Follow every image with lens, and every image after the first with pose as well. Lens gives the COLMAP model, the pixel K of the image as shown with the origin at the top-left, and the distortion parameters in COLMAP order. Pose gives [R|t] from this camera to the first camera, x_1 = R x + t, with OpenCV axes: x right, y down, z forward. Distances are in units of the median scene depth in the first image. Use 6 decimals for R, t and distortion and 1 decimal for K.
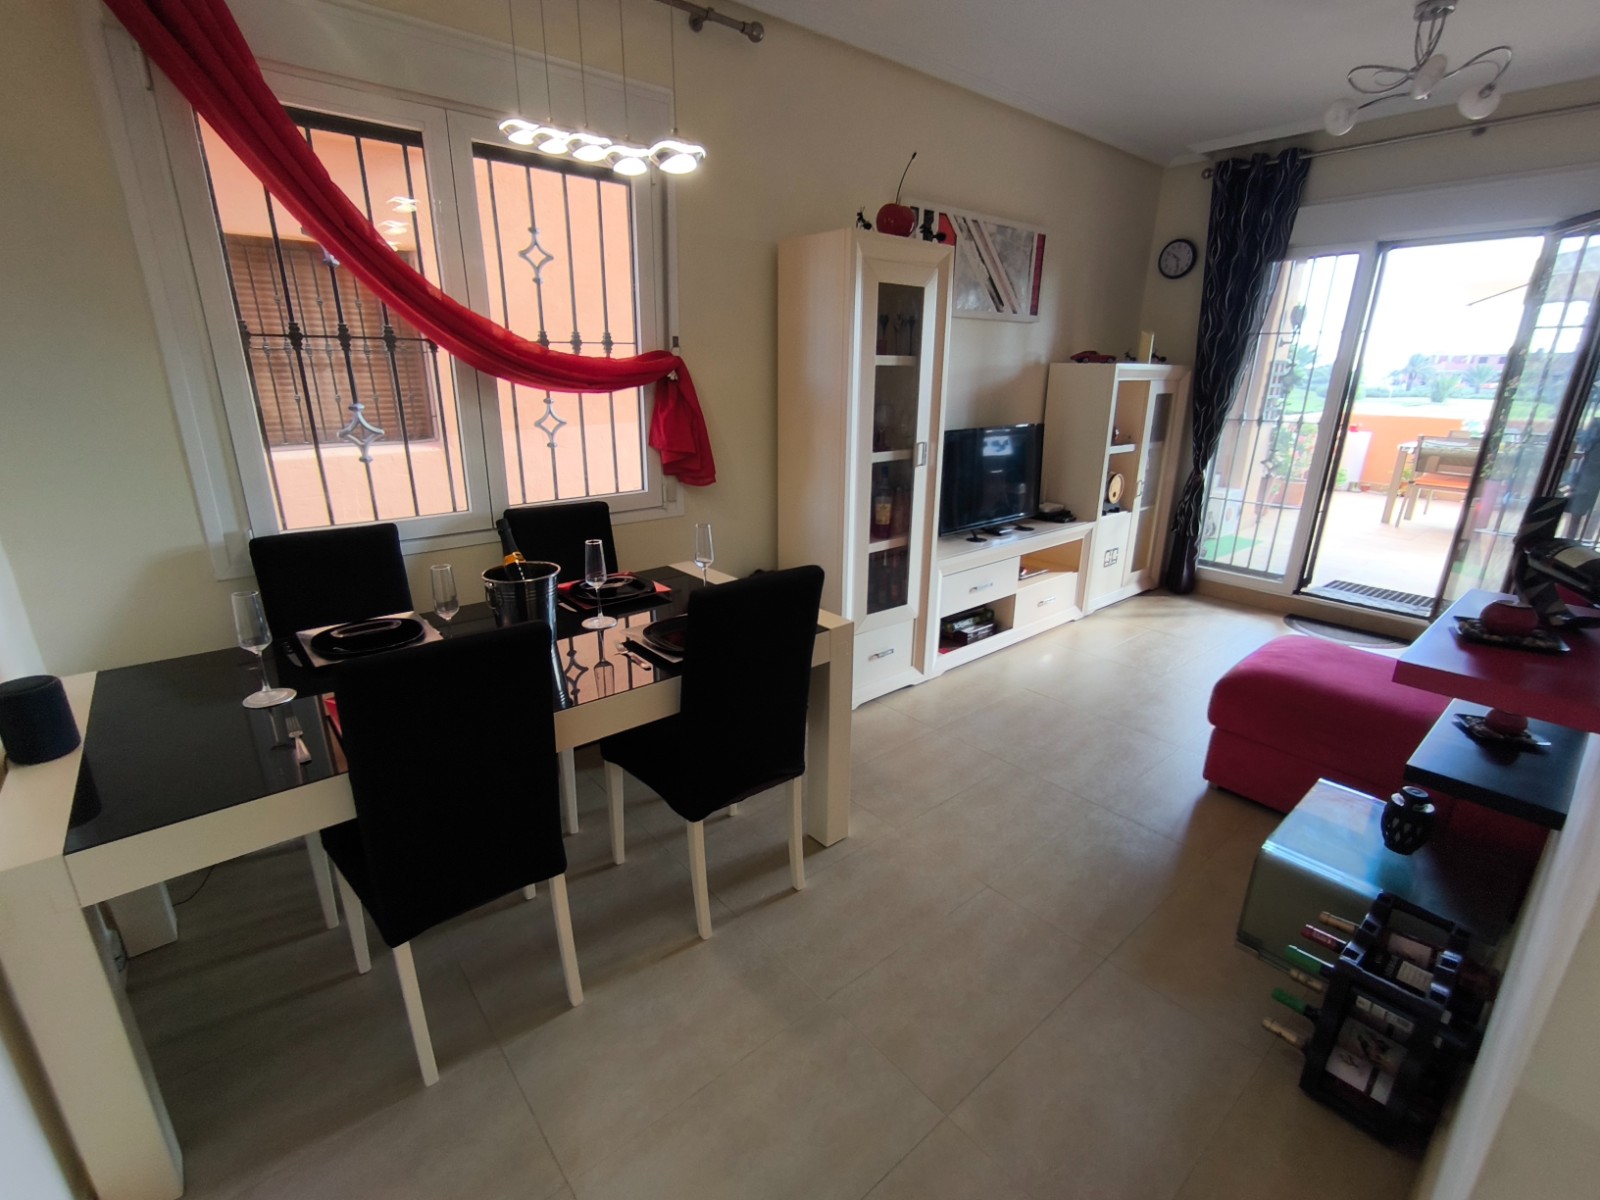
lens RADIAL K [[741.1, 0, 791.4], [0, 741.1, 600.1], [0, 0, 1]] dist [-0.044459, 0.031843]
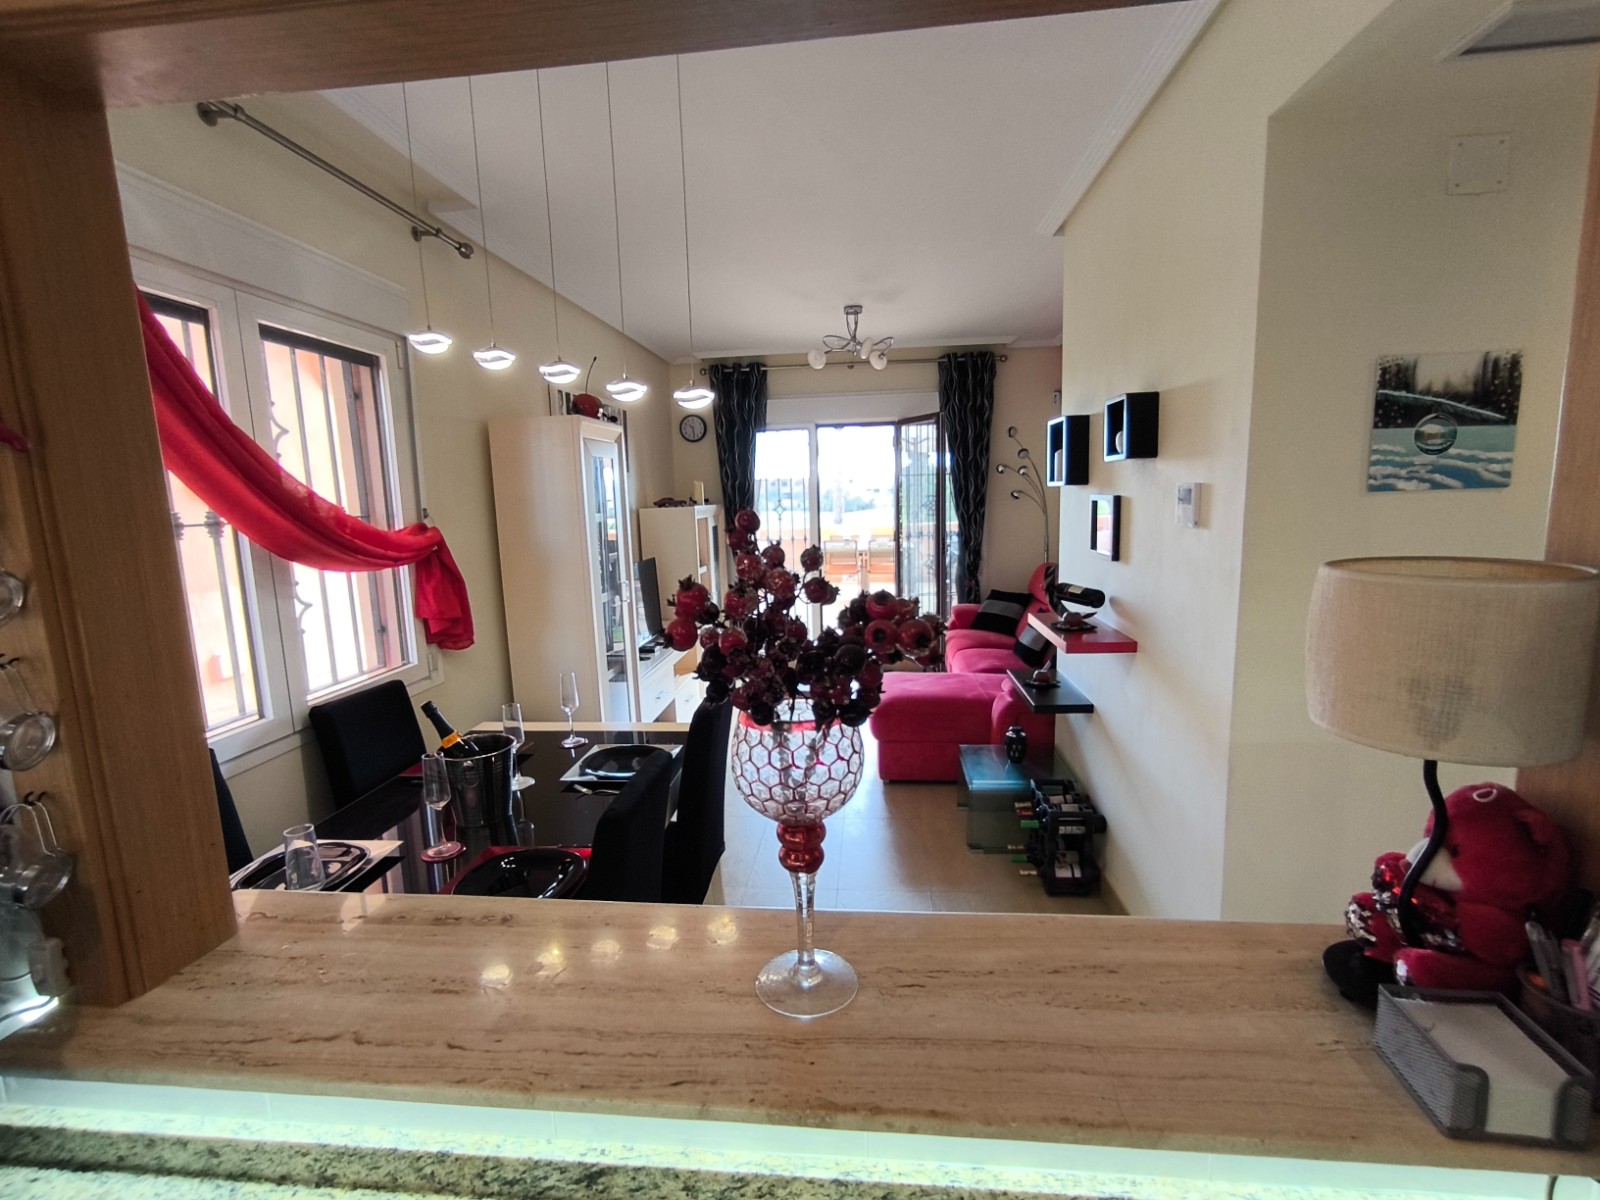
lens RADIAL K [[741.1, 0, 791.4], [0, 741.1, 600.1], [0, 0, 1]] dist [-0.044459, 0.031843]
pose [[0.715992, -0.133487, 0.685228, -0.508233], [0.250314, 0.965371, -0.073492, -0.035095], [-0.651689, 0.224141, 0.724612, -0.036361]]
